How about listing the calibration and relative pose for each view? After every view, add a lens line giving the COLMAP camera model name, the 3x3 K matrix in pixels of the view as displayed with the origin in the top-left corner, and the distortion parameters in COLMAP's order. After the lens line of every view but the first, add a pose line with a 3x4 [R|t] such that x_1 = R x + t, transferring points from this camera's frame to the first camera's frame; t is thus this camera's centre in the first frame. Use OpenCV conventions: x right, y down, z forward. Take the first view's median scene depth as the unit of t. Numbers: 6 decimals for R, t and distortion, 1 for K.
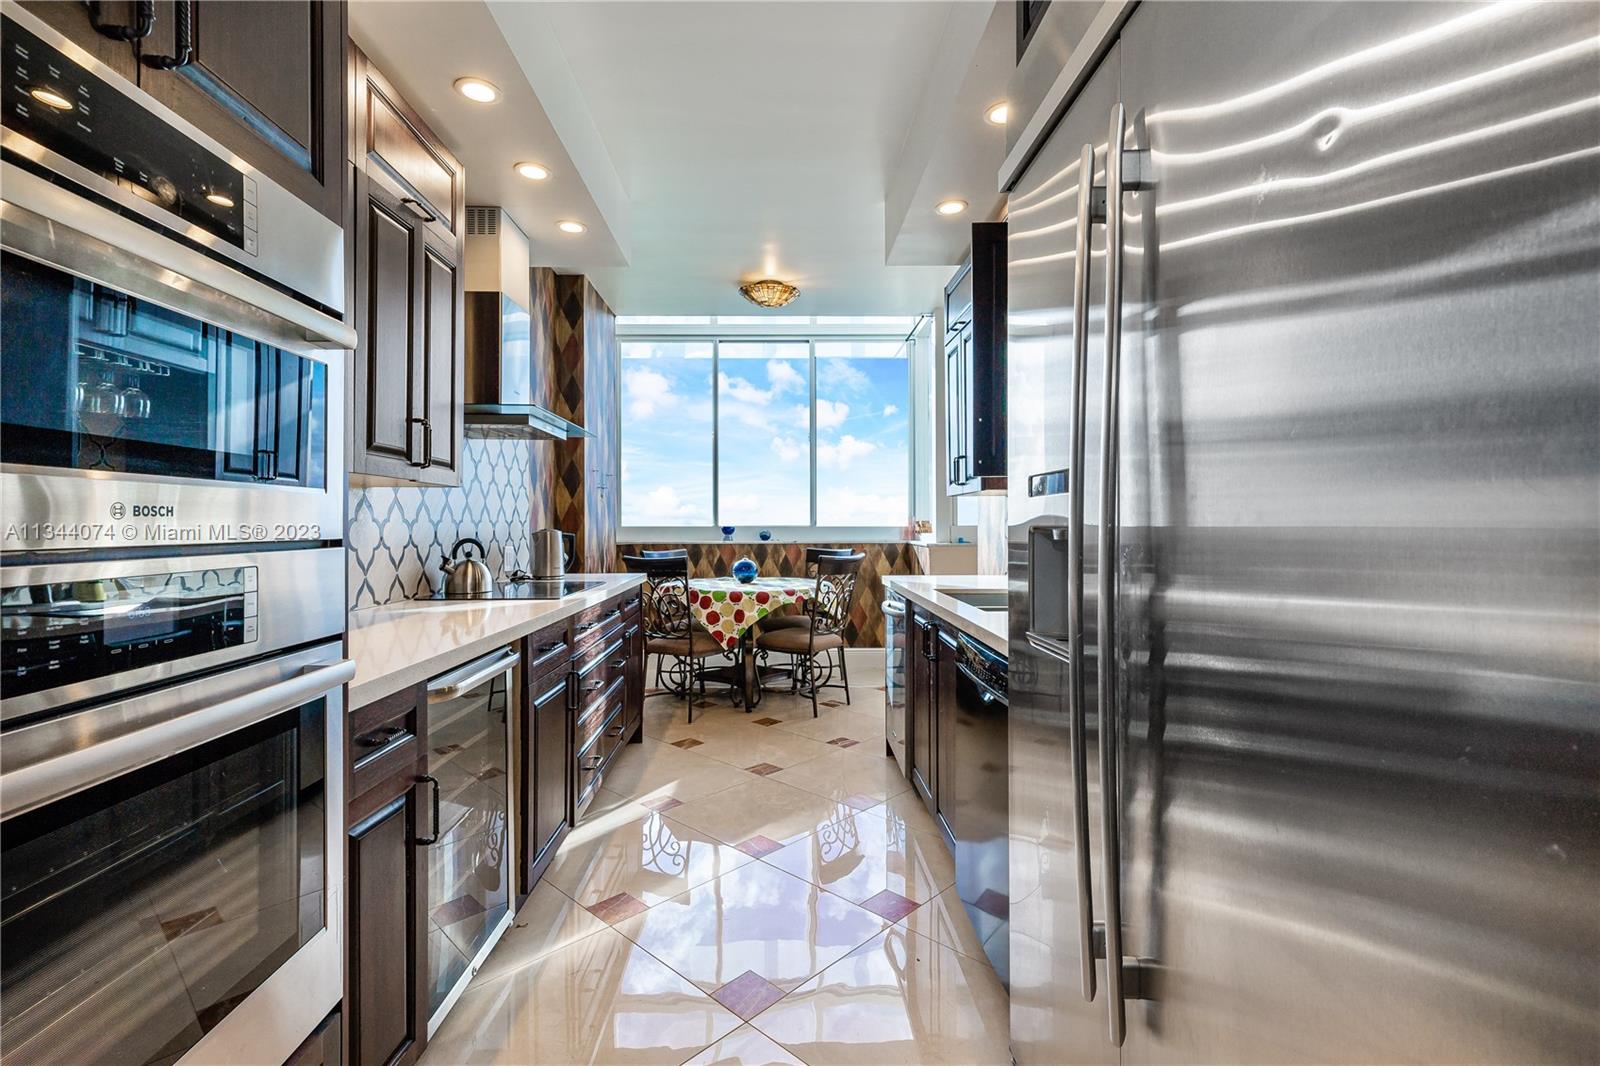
lens RADIAL K [[730.4, 0, 802.1], [0, 730.4, 505.9], [0, 0, 1]] dist [-0.000177, -0.000099]
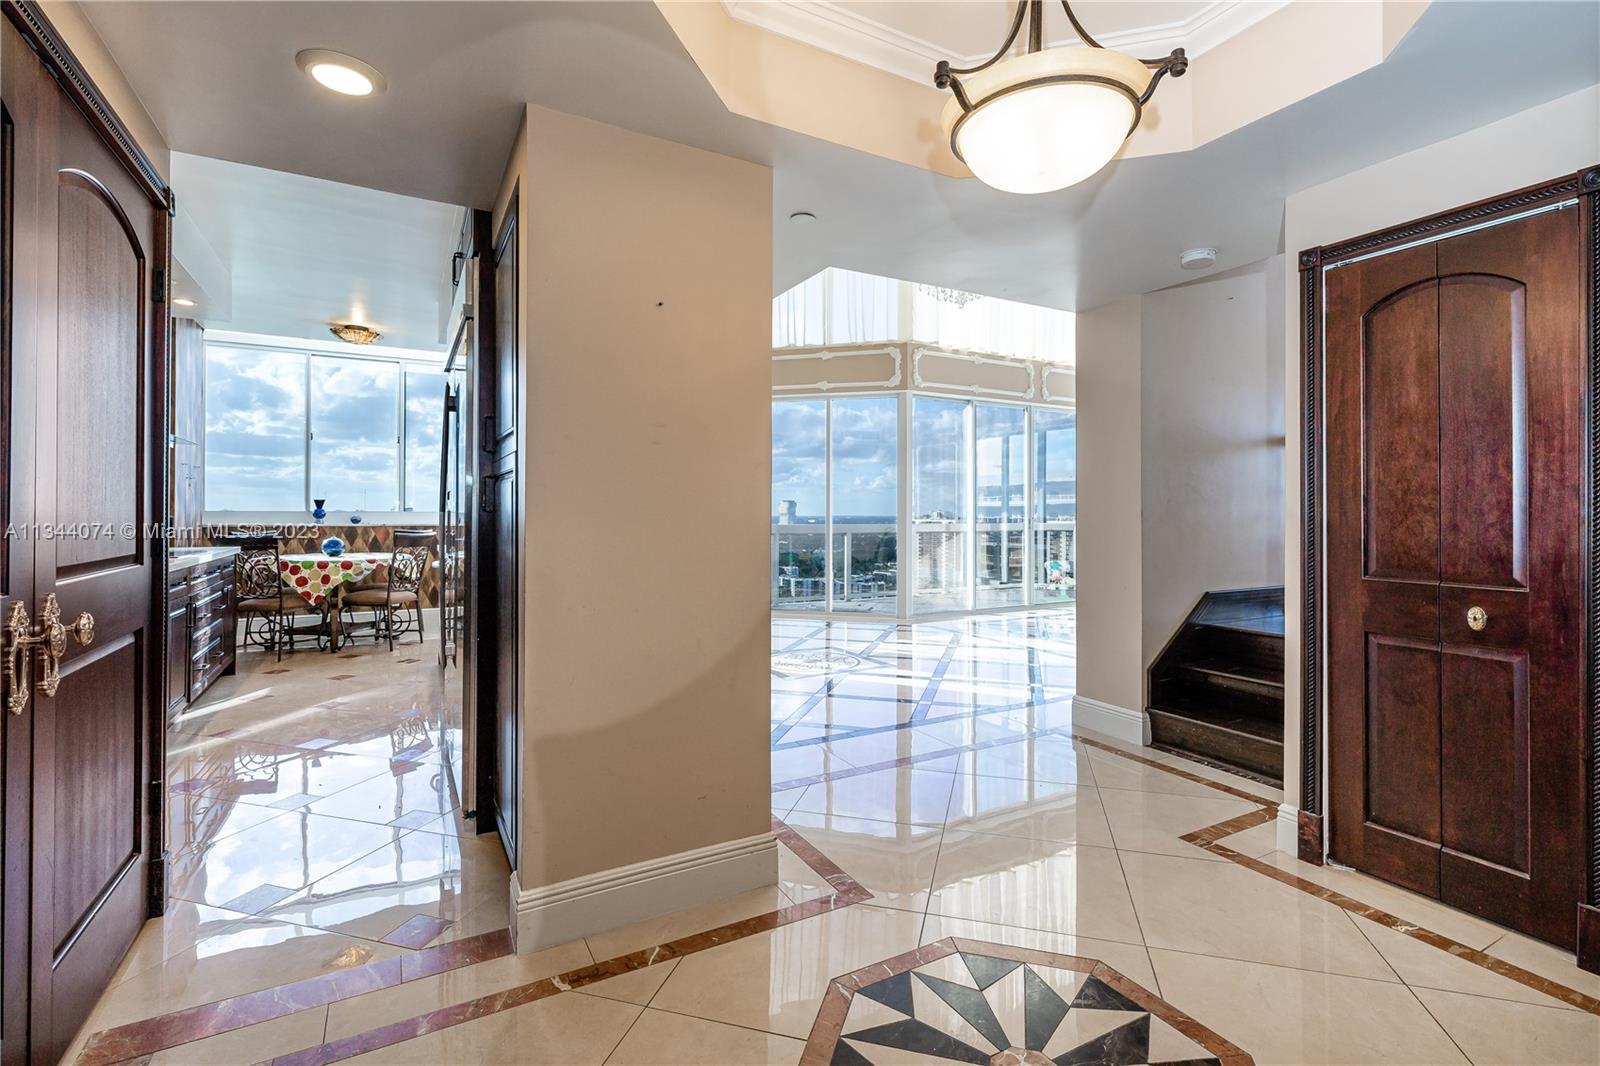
lens RADIAL K [[730.4, 0, 802.1], [0, 730.4, 505.9], [0, 0, 1]] dist [-0.000177, -0.000099]
pose [[0.891171, 0.012785, 0.453487, 0.076865], [-0.020207, 0.999729, 0.011524, -0.013934], [-0.453217, -0.019434, 0.891188, -0.535432]]
